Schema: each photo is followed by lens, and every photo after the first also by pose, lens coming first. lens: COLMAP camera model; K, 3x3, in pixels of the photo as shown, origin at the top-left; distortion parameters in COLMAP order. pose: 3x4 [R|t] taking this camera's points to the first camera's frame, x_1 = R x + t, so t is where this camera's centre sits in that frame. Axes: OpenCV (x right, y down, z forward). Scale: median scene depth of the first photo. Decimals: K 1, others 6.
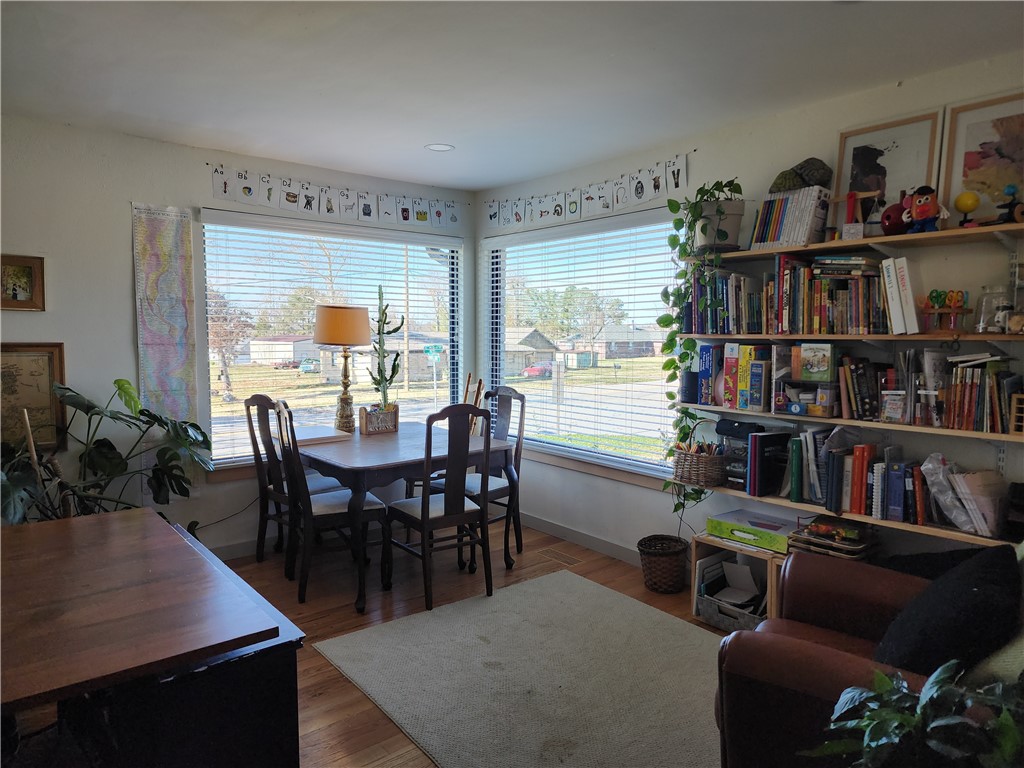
lens RADIAL K [[680.2, 0, 514.5], [0, 680.2, 382.4], [0, 0, 1]] dist [0.045852, -0.023060]
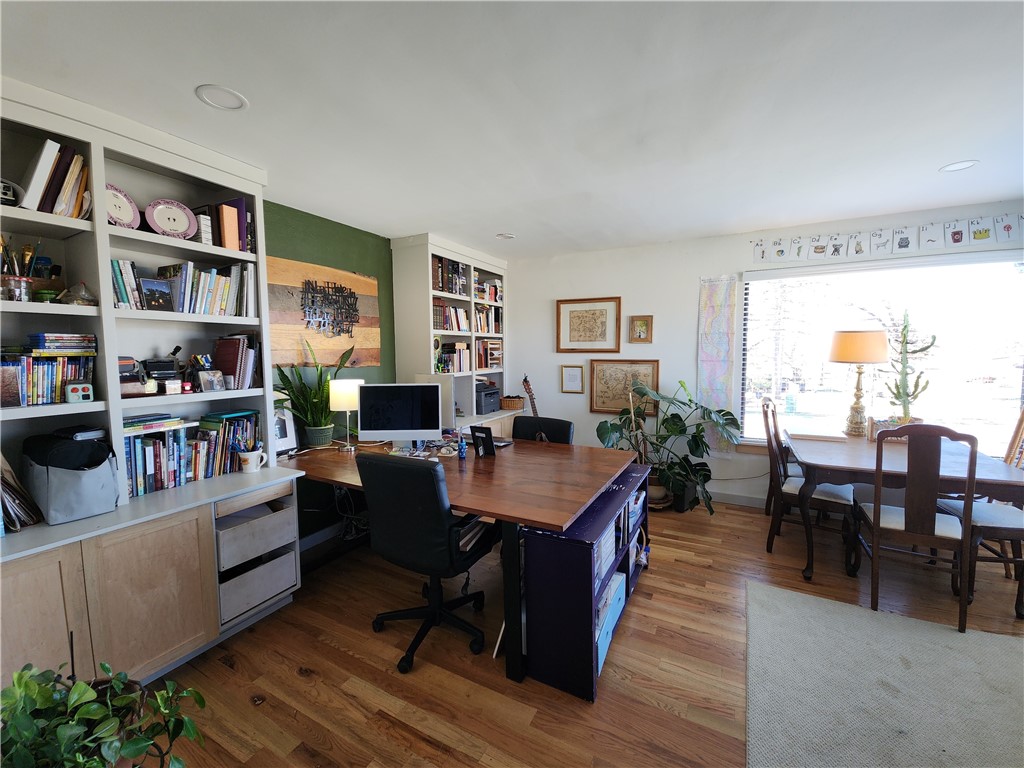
lens RADIAL K [[413.0, 0, 505.5], [0, 413.0, 380.7], [0, 0, 1]] dist [0.000177, -0.004775]
pose [[0.359763, 0.057697, -0.931258, 0.432542], [-0.058398, 0.997522, 0.039242, -0.034522], [0.931214, 0.040266, 0.362241, 0.357767]]
